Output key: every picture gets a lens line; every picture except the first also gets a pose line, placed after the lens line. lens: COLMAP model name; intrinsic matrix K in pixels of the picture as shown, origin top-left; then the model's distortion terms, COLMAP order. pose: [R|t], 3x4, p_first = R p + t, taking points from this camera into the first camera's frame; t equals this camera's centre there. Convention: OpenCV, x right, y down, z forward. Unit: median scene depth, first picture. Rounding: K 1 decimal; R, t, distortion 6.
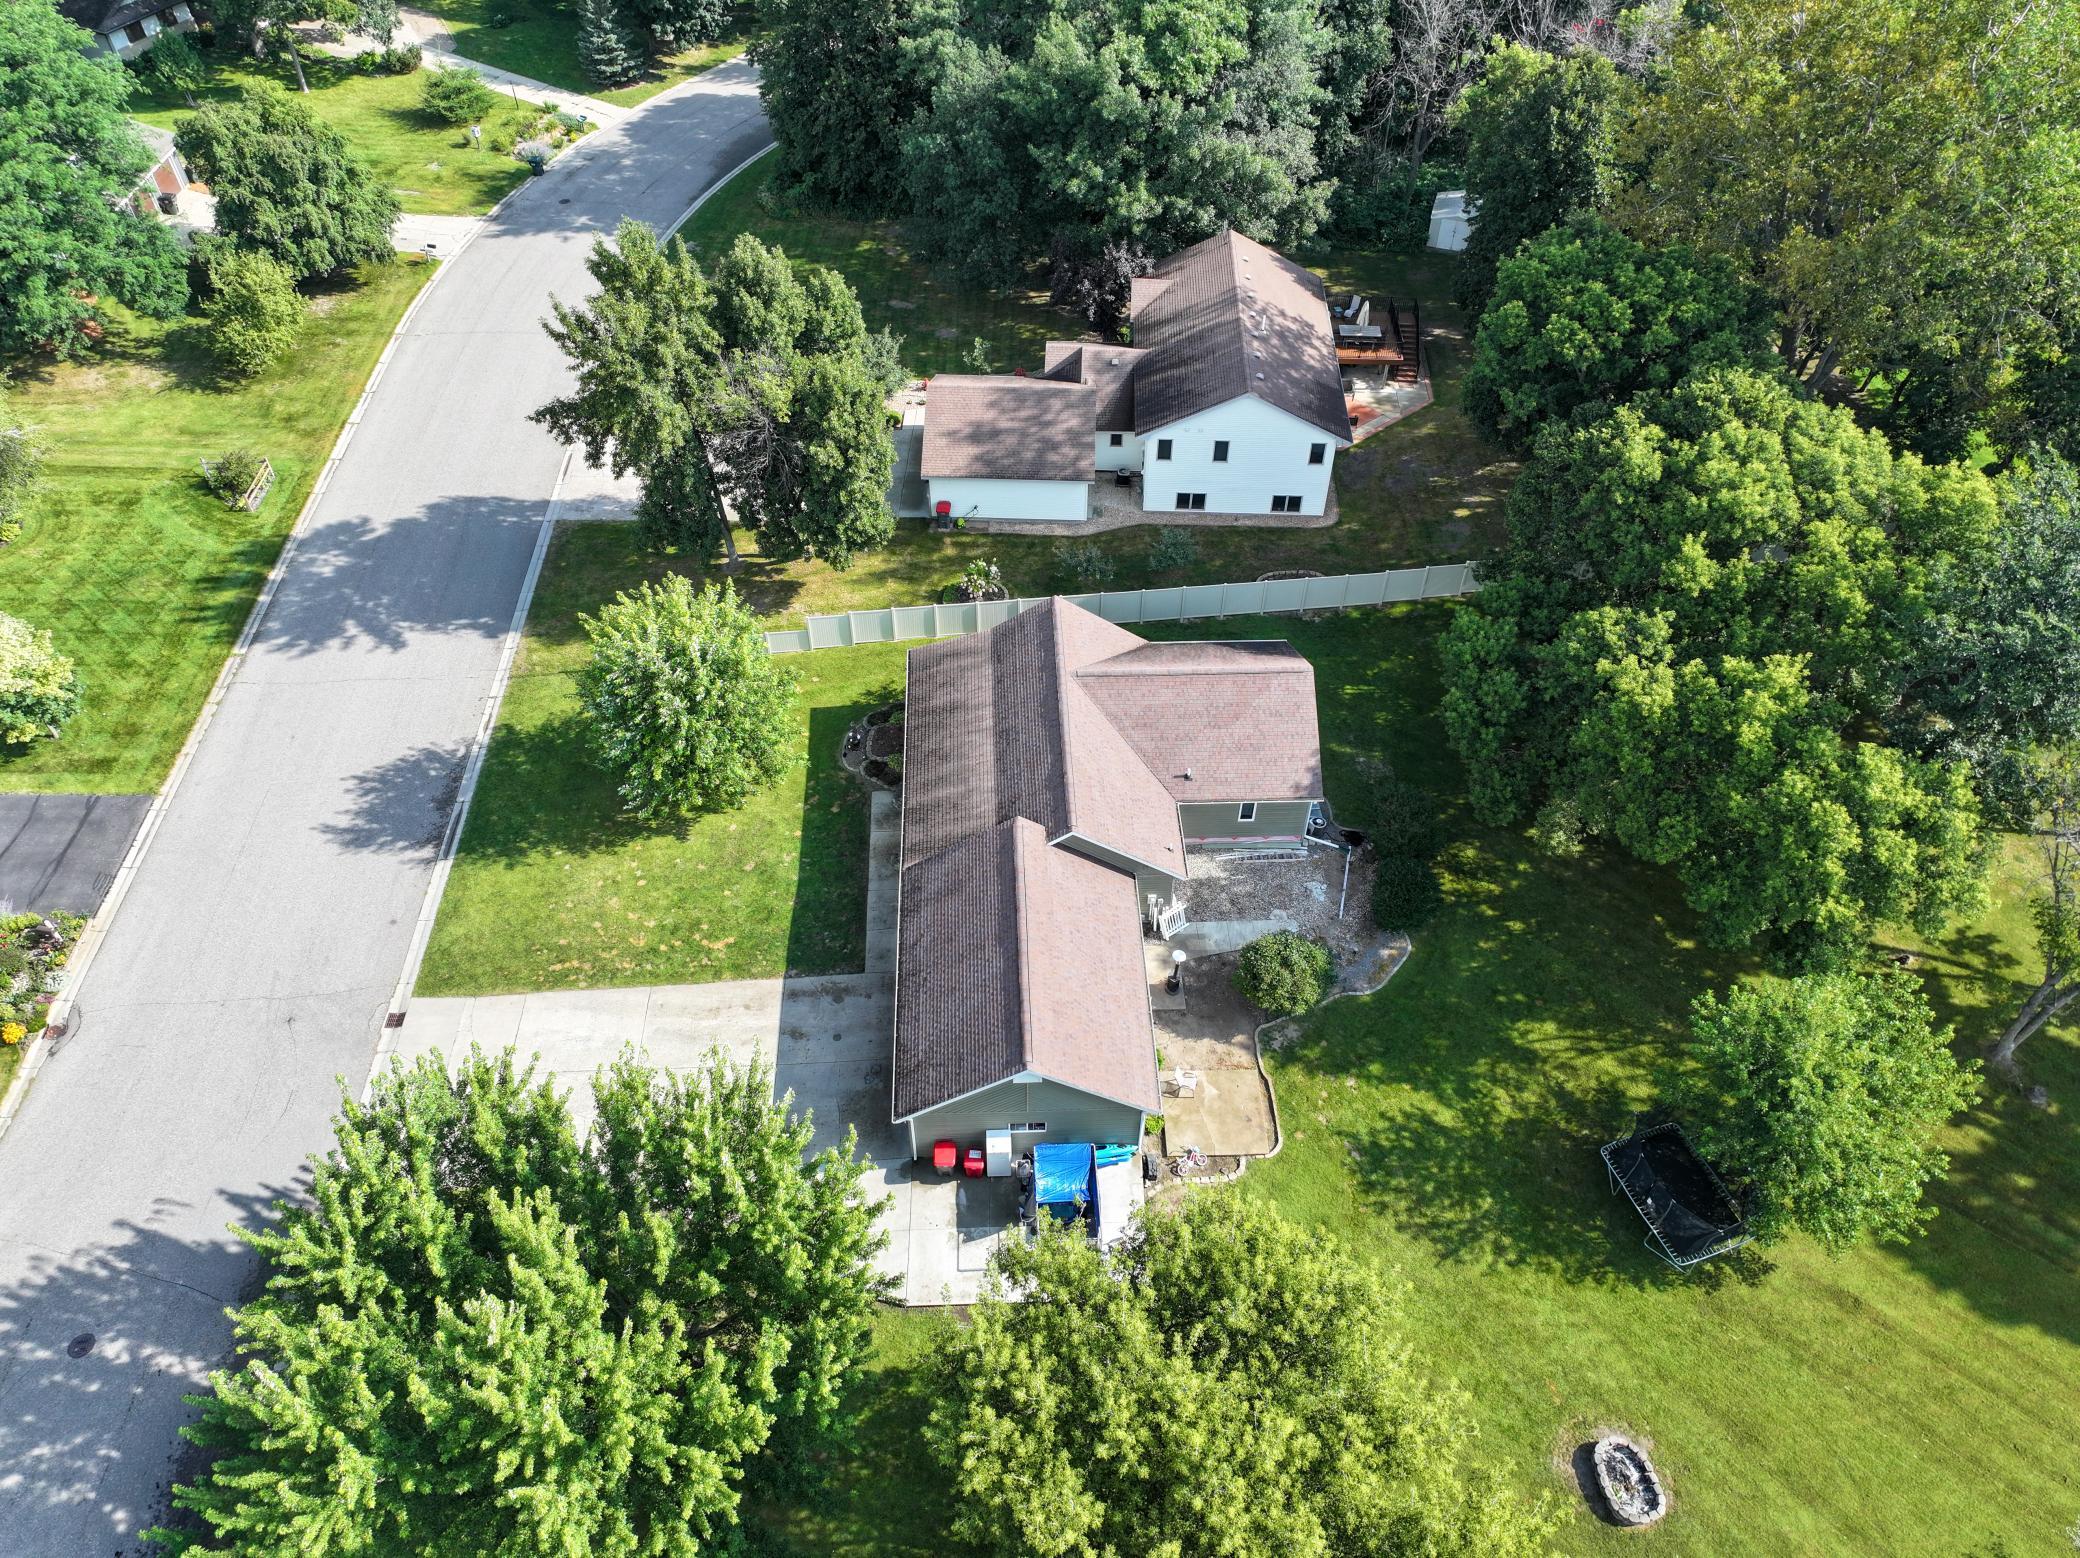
lens RADIAL K [[1465.3, 0, 1040.0], [0, 1465.3, 779.0], [0, 0, 1]] dist [-0.005965, 0.009925]
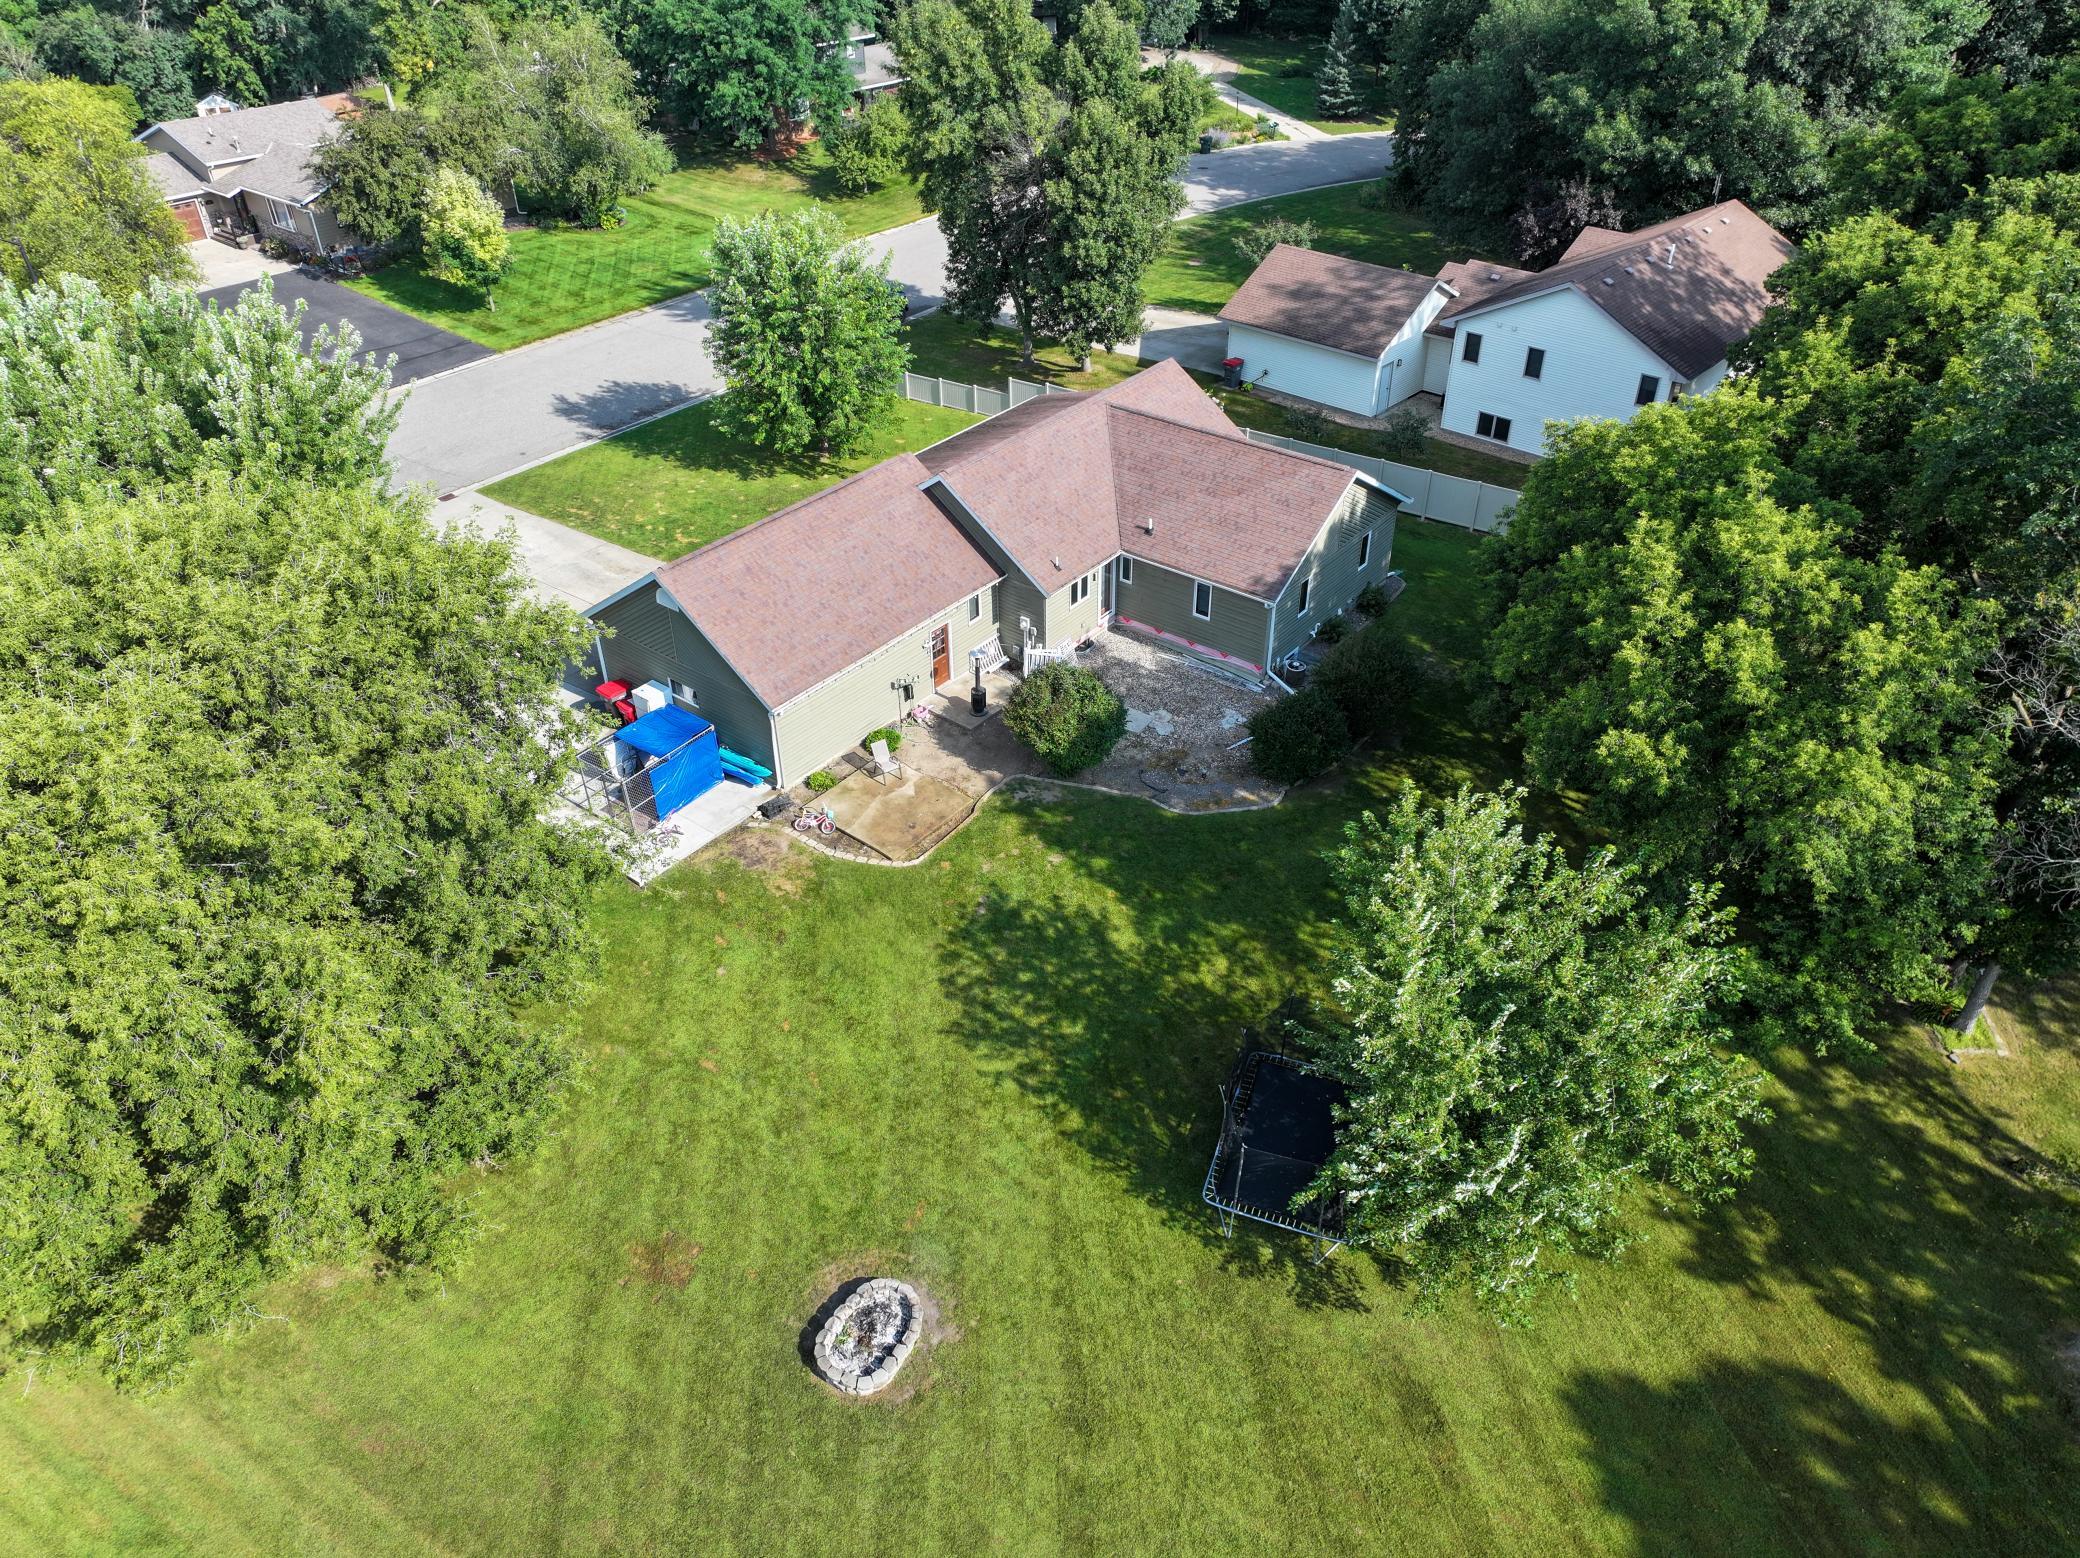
lens RADIAL K [[1453.6, 0, 1040.0], [0, 1453.6, 779.0], [0, 0, 1]] dist [0.004391, 0.005639]
pose [[0.761438, 0.363614, -0.536654, 0.531252], [-0.462927, 0.884529, -0.057510, 0.193986], [0.453775, 0.292221, 0.841840, 0.306629]]
